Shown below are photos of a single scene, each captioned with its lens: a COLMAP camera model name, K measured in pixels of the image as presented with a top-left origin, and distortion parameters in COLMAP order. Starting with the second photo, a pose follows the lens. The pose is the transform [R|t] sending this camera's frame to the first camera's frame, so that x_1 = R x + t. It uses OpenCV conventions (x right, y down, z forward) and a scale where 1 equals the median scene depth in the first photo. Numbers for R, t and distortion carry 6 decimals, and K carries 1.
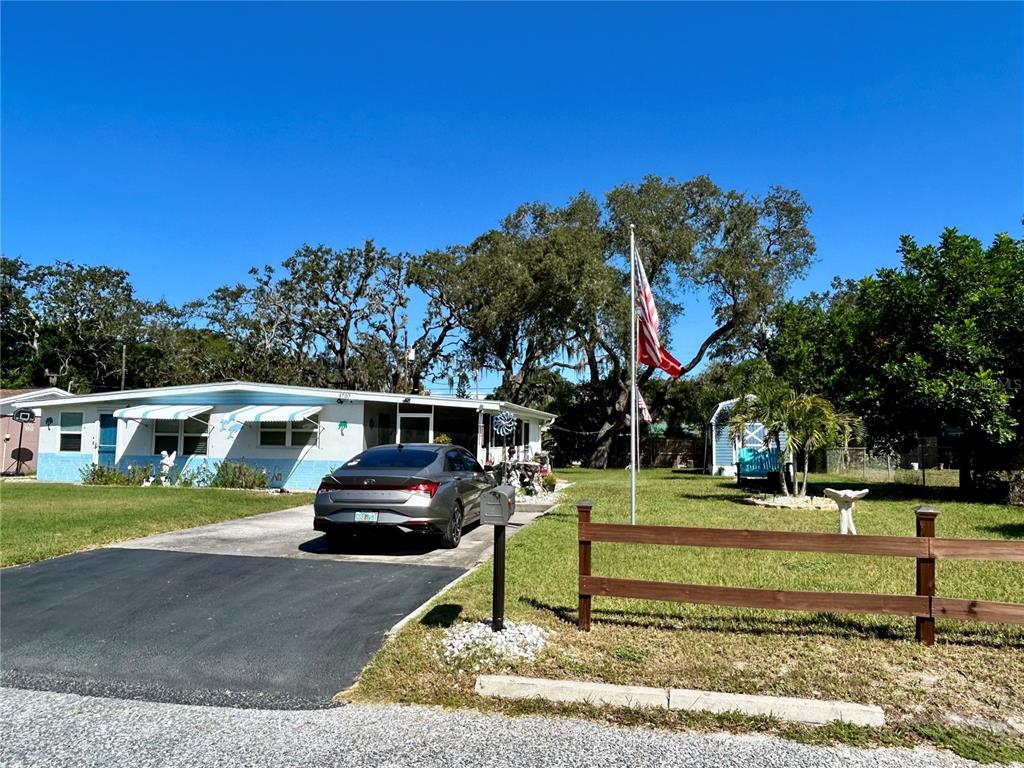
lens RADIAL K [[665.1, 0, 505.0], [0, 665.1, 384.3], [0, 0, 1]] dist [0.004974, -0.002692]
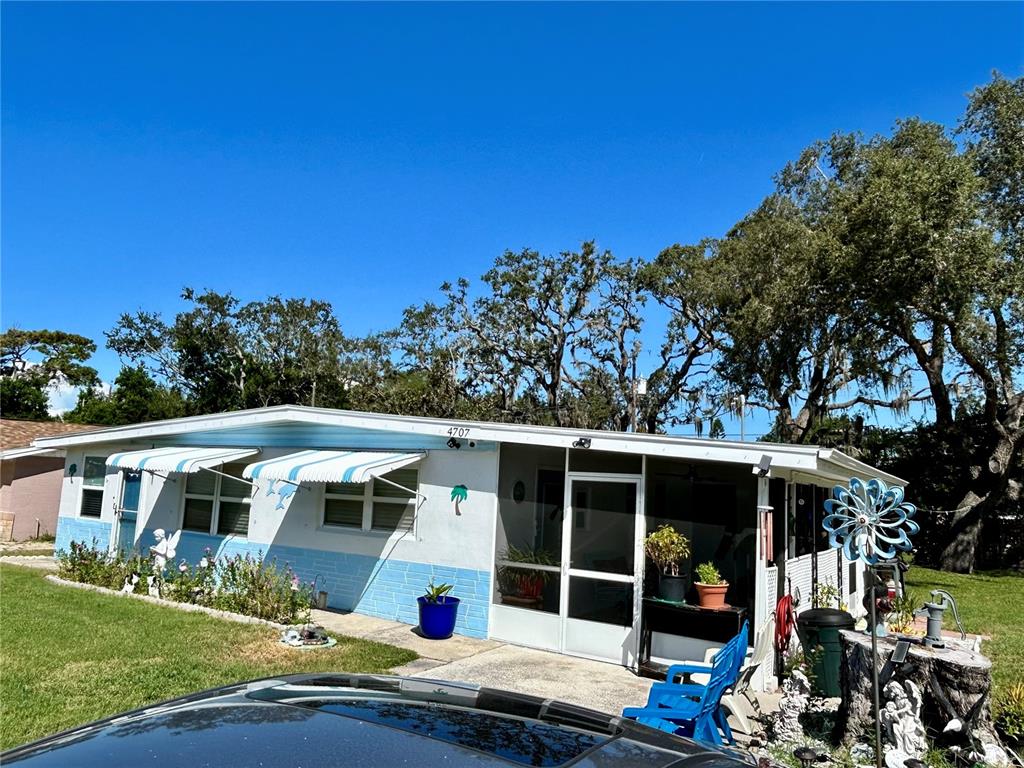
lens RADIAL K [[741.4, 0, 505.0], [0, 741.4, 383.8], [0, 0, 1]] dist [0.008843, -0.012419]
pose [[0.942685, -0.014081, -0.333385, -0.014817], [-0.008599, 0.997752, -0.066457, 0.008316], [0.333572, 0.065515, 0.940445, 0.235377]]
